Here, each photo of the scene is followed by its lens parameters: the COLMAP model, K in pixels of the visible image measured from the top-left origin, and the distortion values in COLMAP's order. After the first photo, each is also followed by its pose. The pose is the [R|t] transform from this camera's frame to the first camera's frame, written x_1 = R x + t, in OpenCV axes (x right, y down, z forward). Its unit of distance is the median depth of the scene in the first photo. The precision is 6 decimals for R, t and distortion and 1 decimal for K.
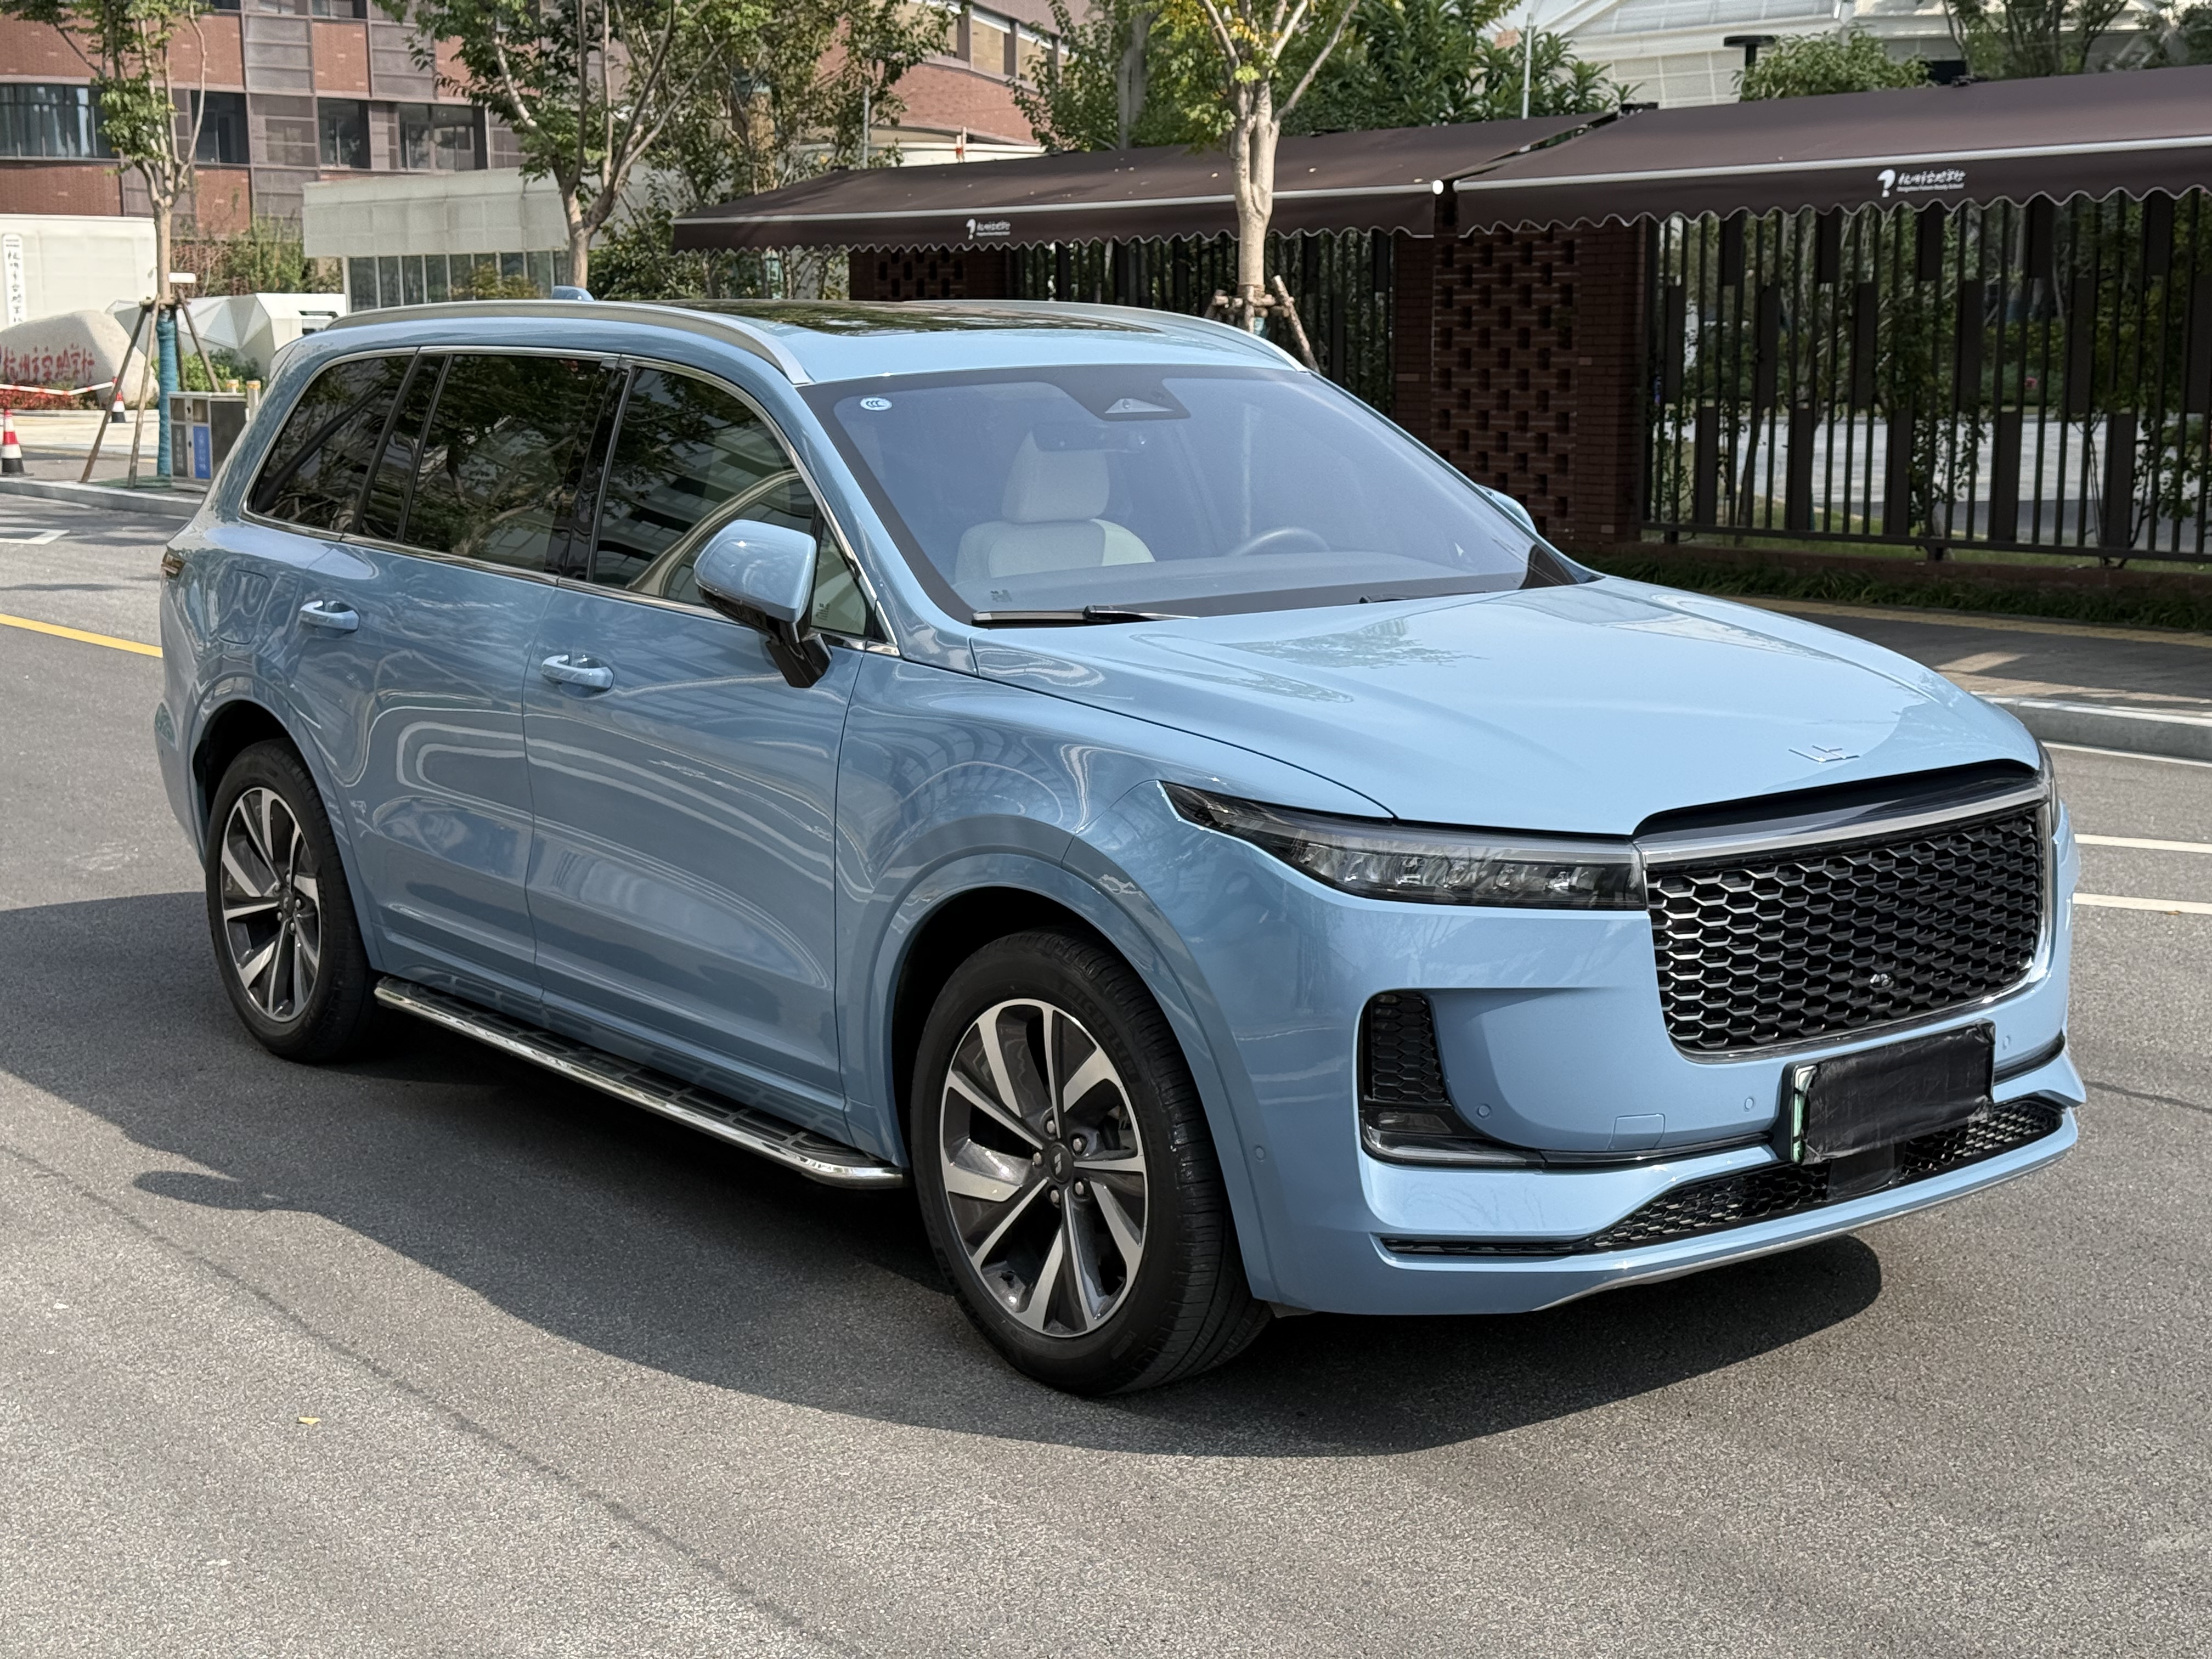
lens RADIAL K [[3125.5, 0, 1106.0], [0, 3125.5, 829.5], [0, 0, 1]] dist [0.206887, -0.383306]
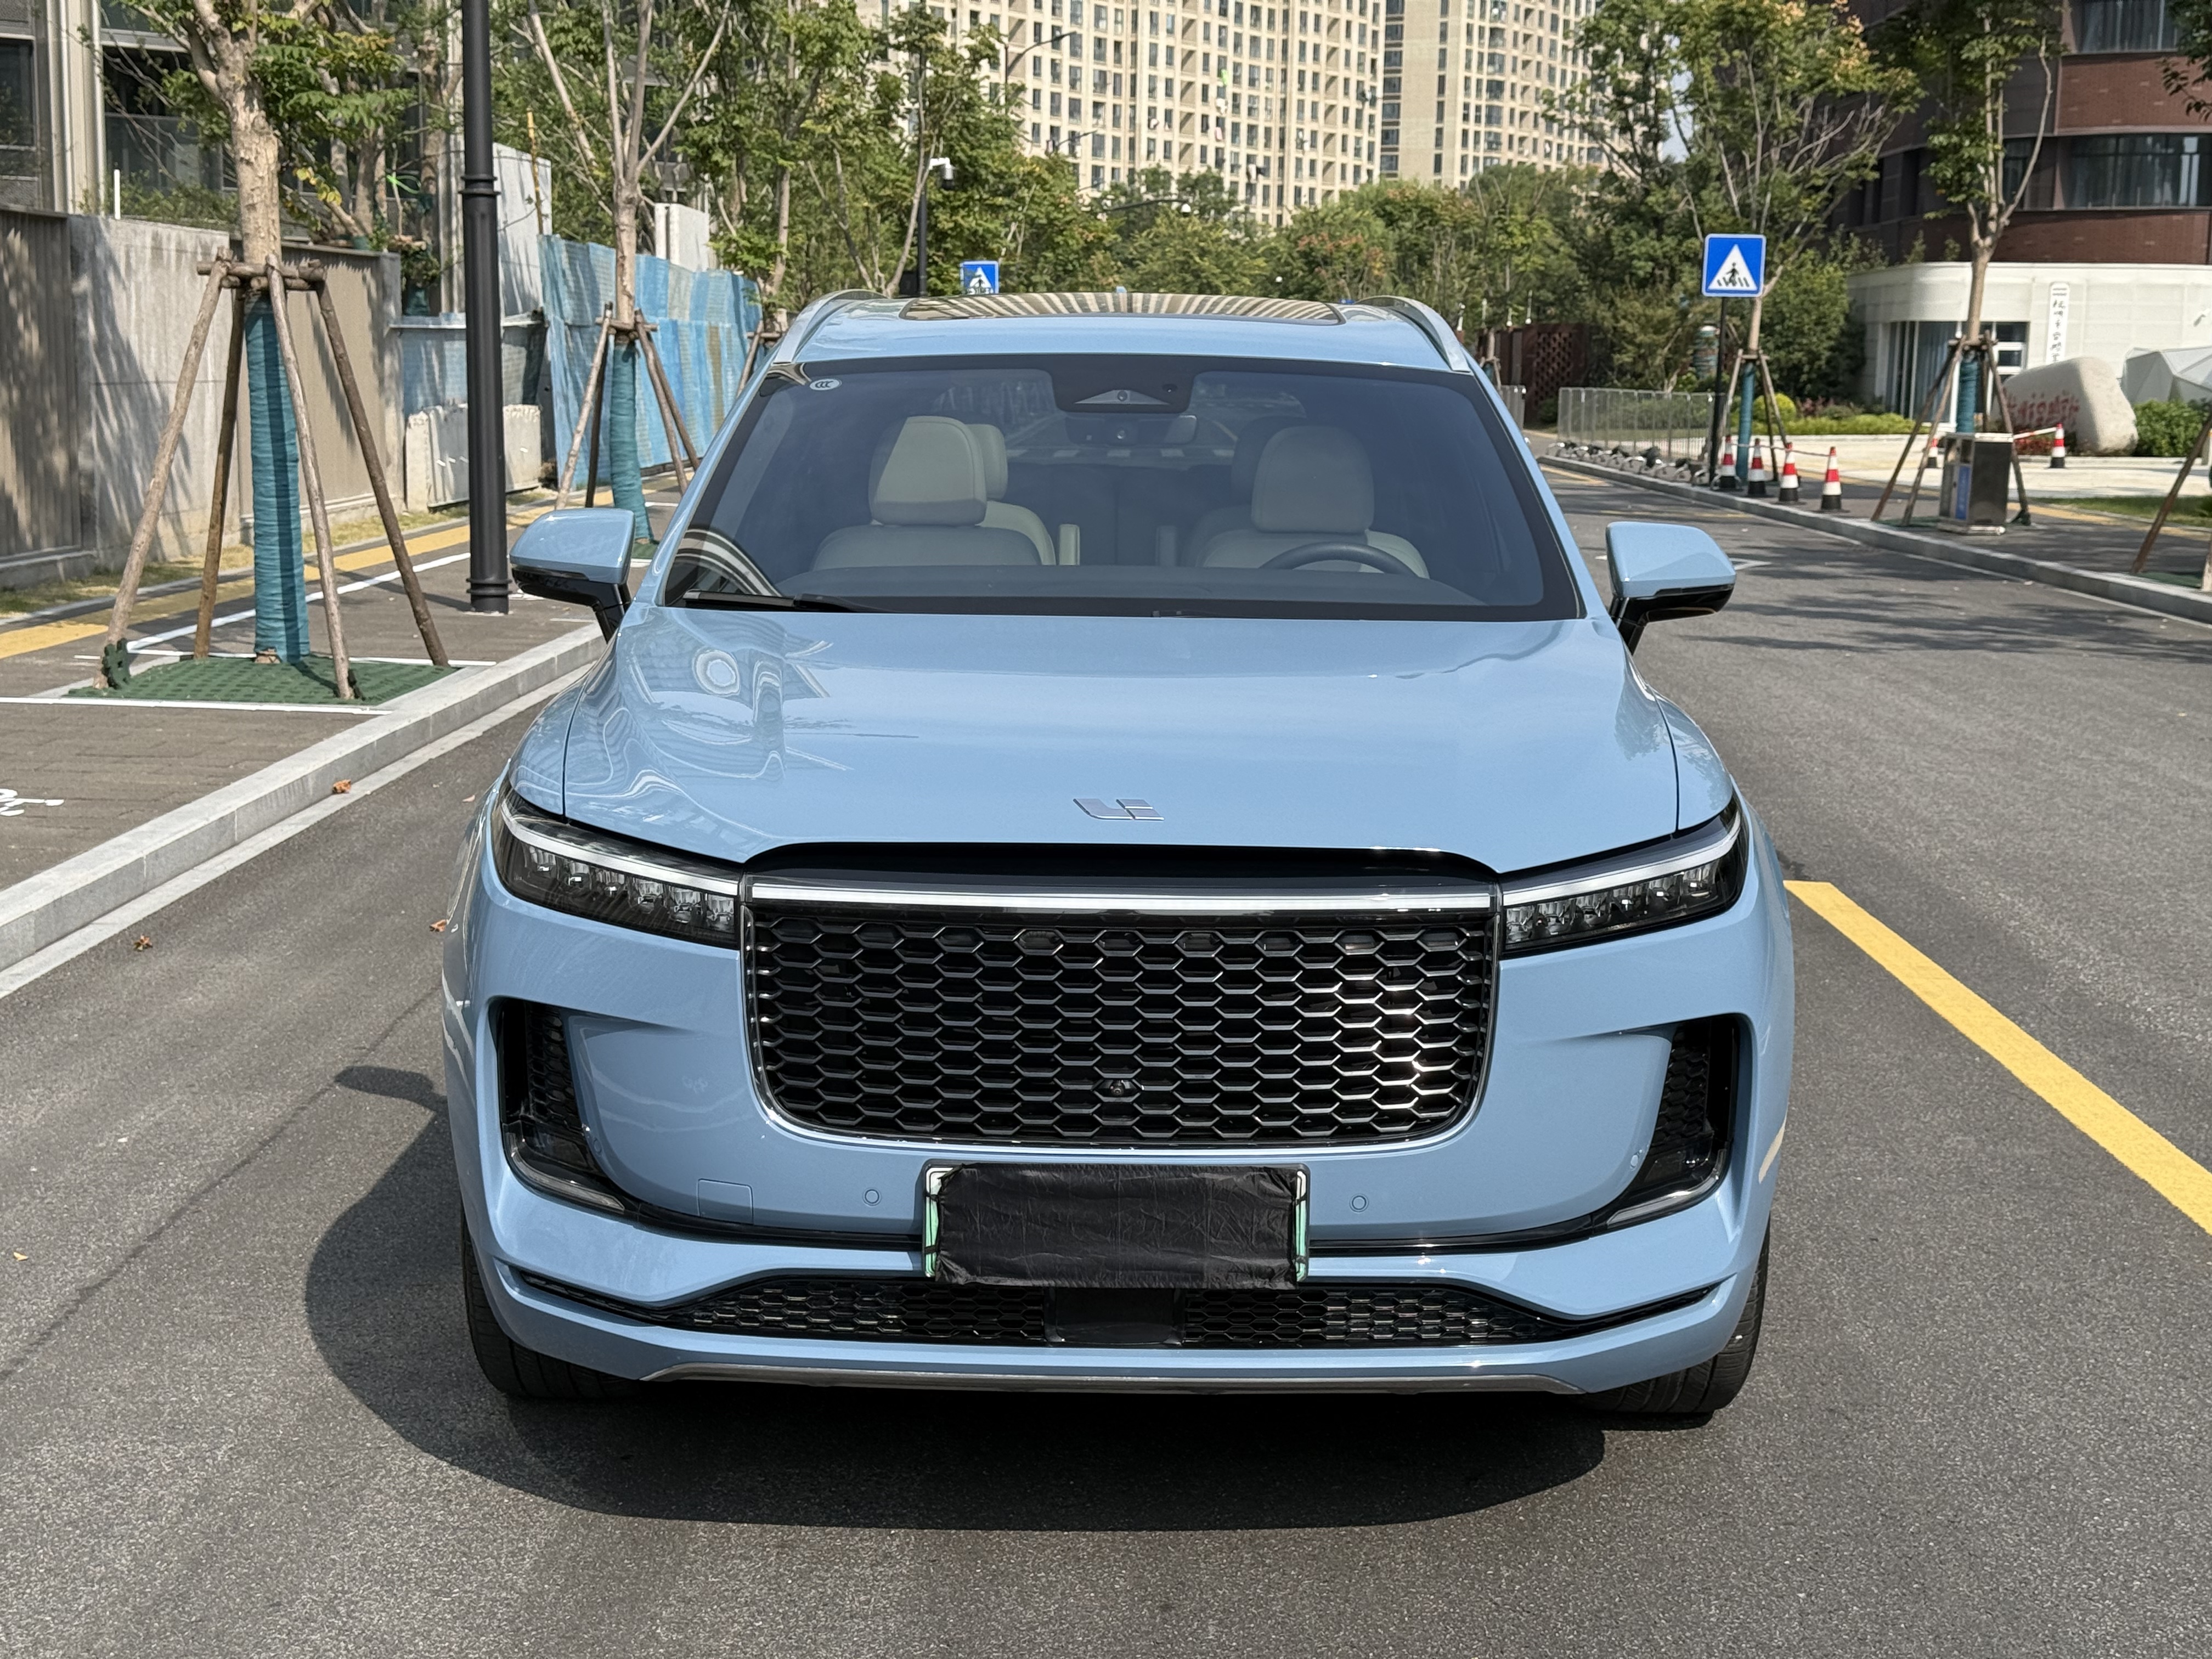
lens RADIAL K [[3125.5, 0, 1106.0], [0, 3125.5, 829.5], [0, 0, 1]] dist [0.206887, -0.383306]
pose [[0.777814, 0.111745, -0.618480, 0.719099], [-0.122141, 0.992181, 0.025658, -0.039017], [0.616511, 0.055585, 0.785381, 0.339980]]
